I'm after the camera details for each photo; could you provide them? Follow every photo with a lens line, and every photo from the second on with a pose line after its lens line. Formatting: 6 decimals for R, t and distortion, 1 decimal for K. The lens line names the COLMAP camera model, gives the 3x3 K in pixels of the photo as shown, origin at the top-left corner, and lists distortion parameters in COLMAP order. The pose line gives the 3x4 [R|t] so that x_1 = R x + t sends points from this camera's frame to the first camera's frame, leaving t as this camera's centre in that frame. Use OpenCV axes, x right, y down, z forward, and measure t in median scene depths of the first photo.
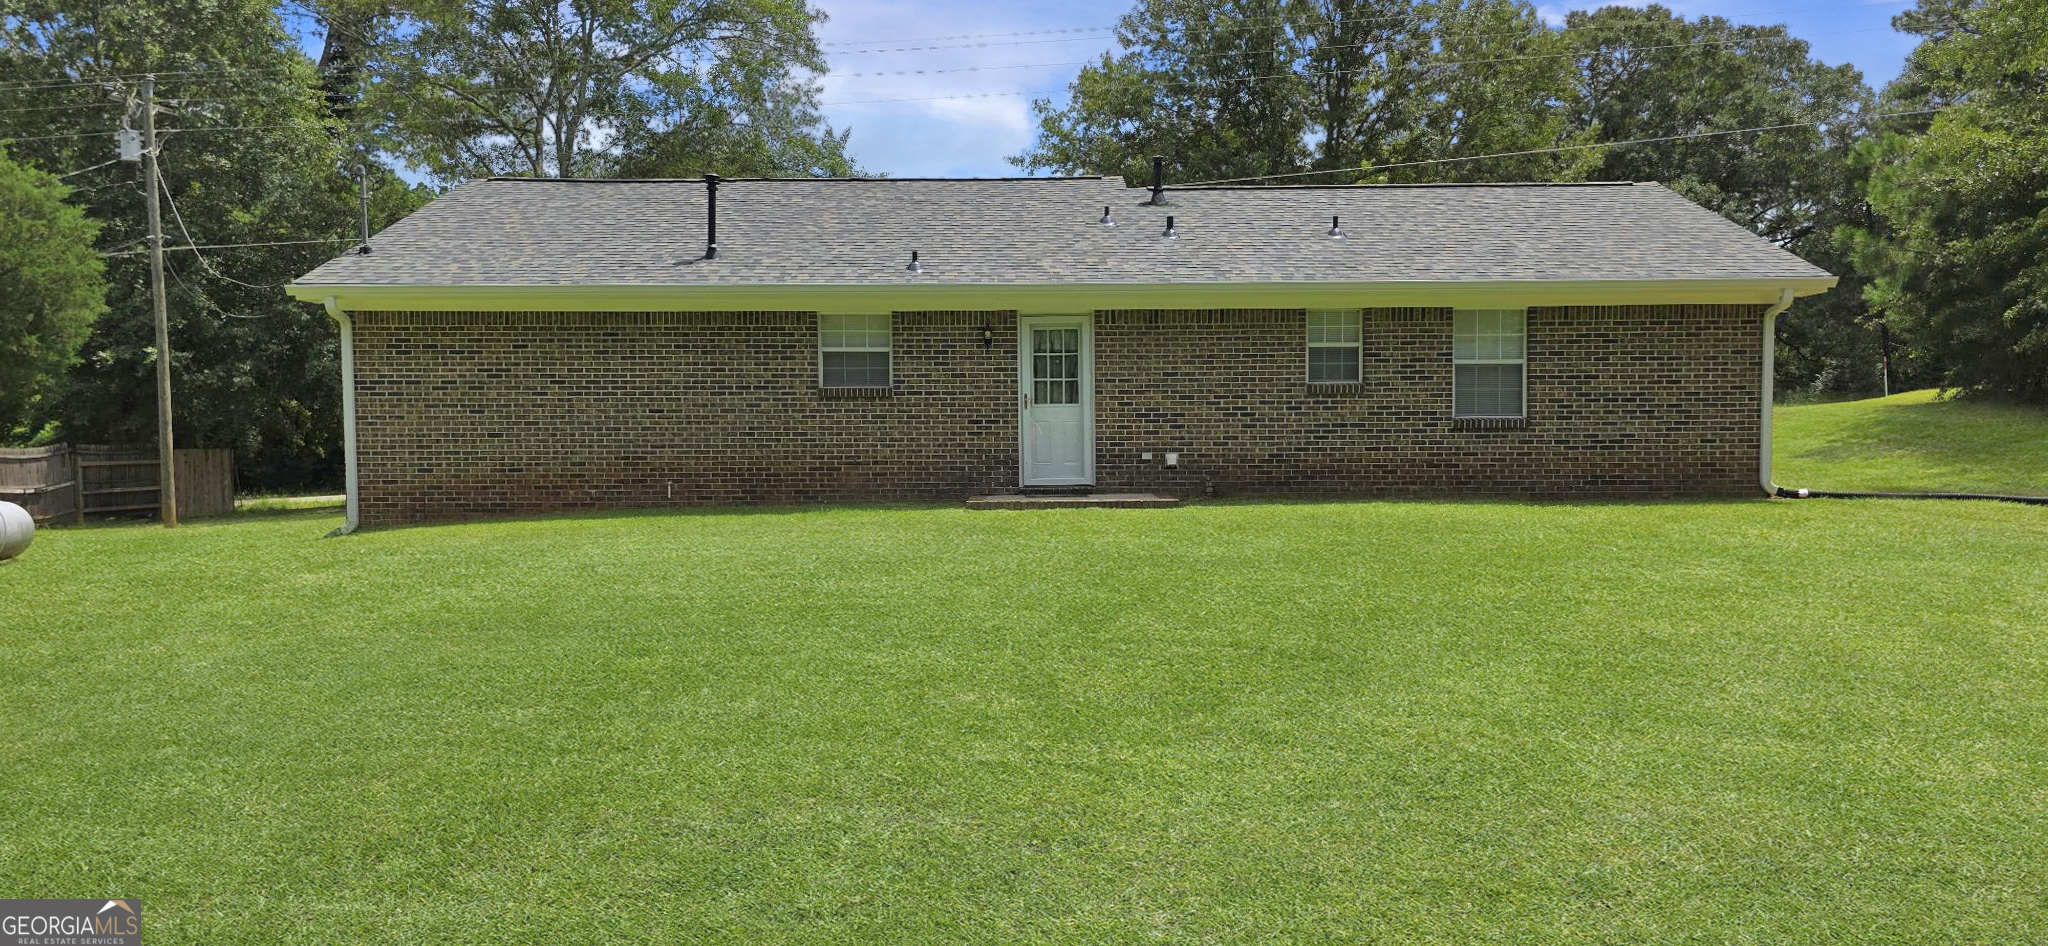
lens RADIAL K [[1357.7, 0, 1022.9], [0, 1357.7, 469.8], [0, 0, 1]] dist [0.084331, -0.085207]
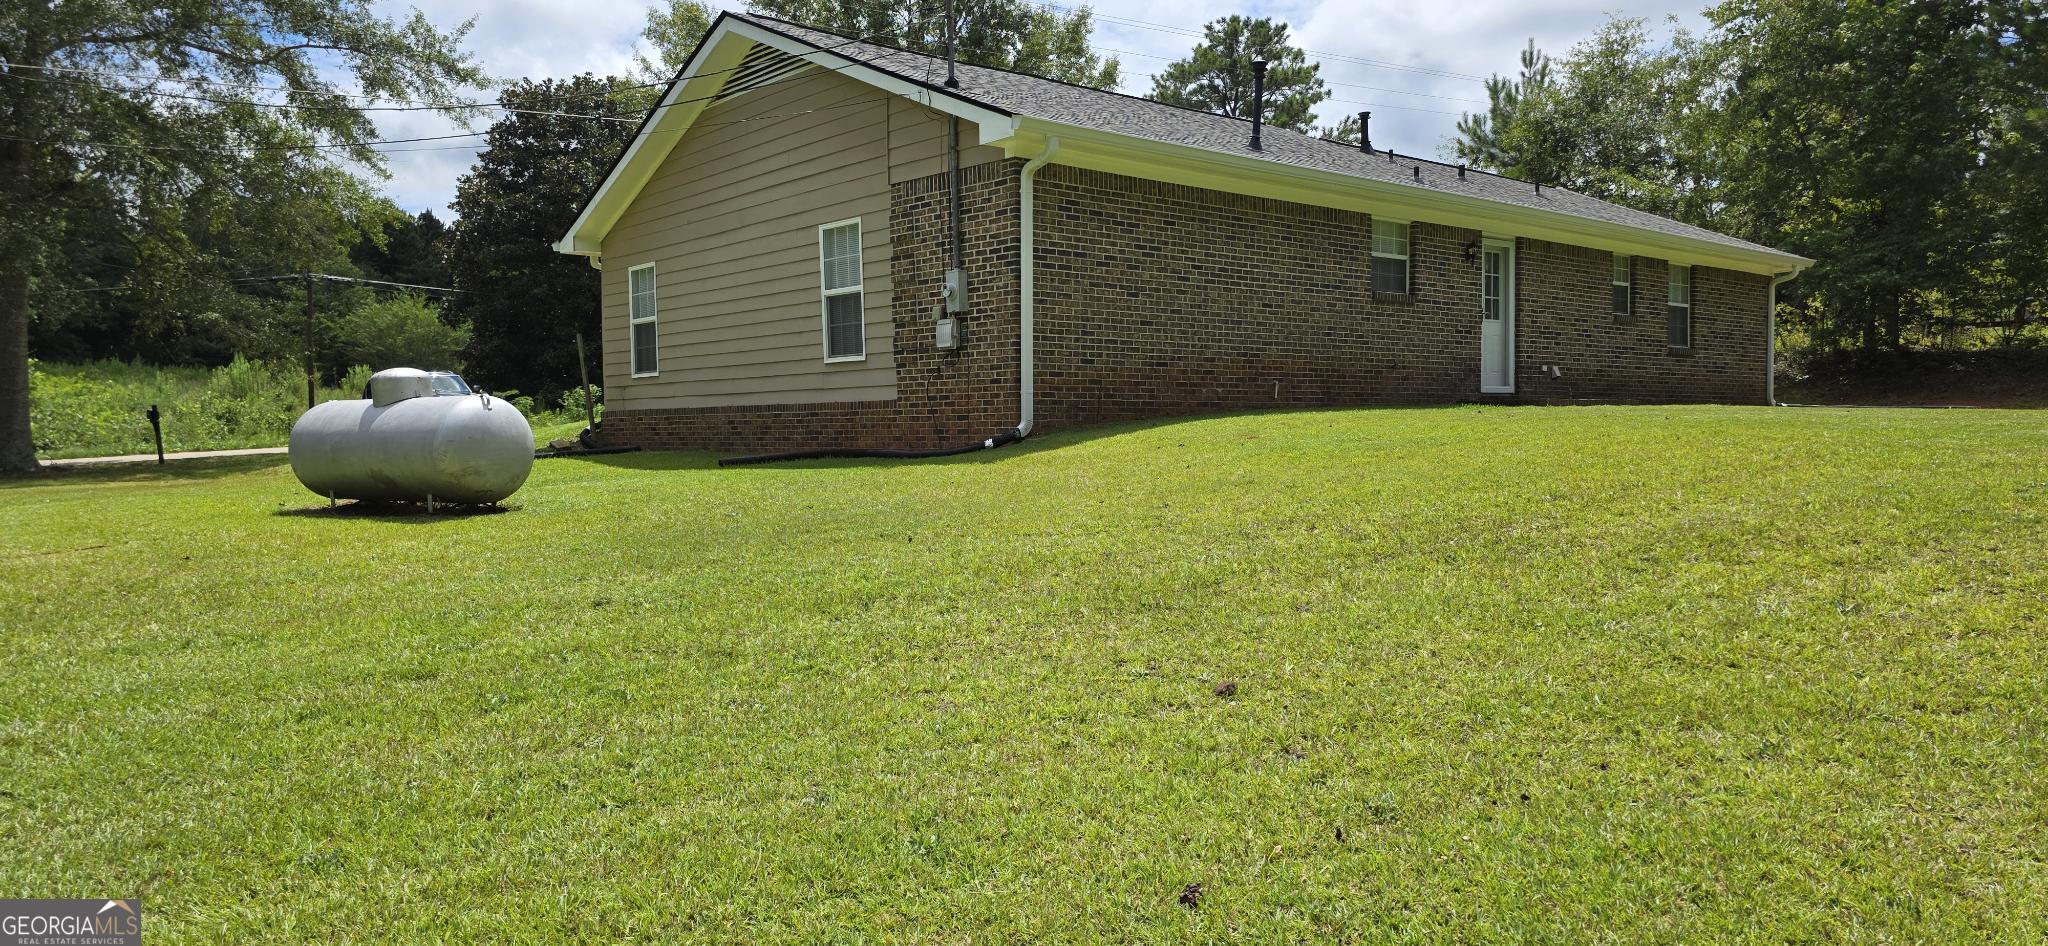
lens RADIAL K [[1357.7, 0, 1022.9], [0, 1357.7, 469.8], [0, 0, 1]] dist [0.084331, -0.085207]
pose [[0.759261, -0.018360, 0.650527, -1.019597], [-0.027294, 0.997824, 0.060018, 0.018563], [-0.650214, -0.063325, 0.757108, 0.391454]]
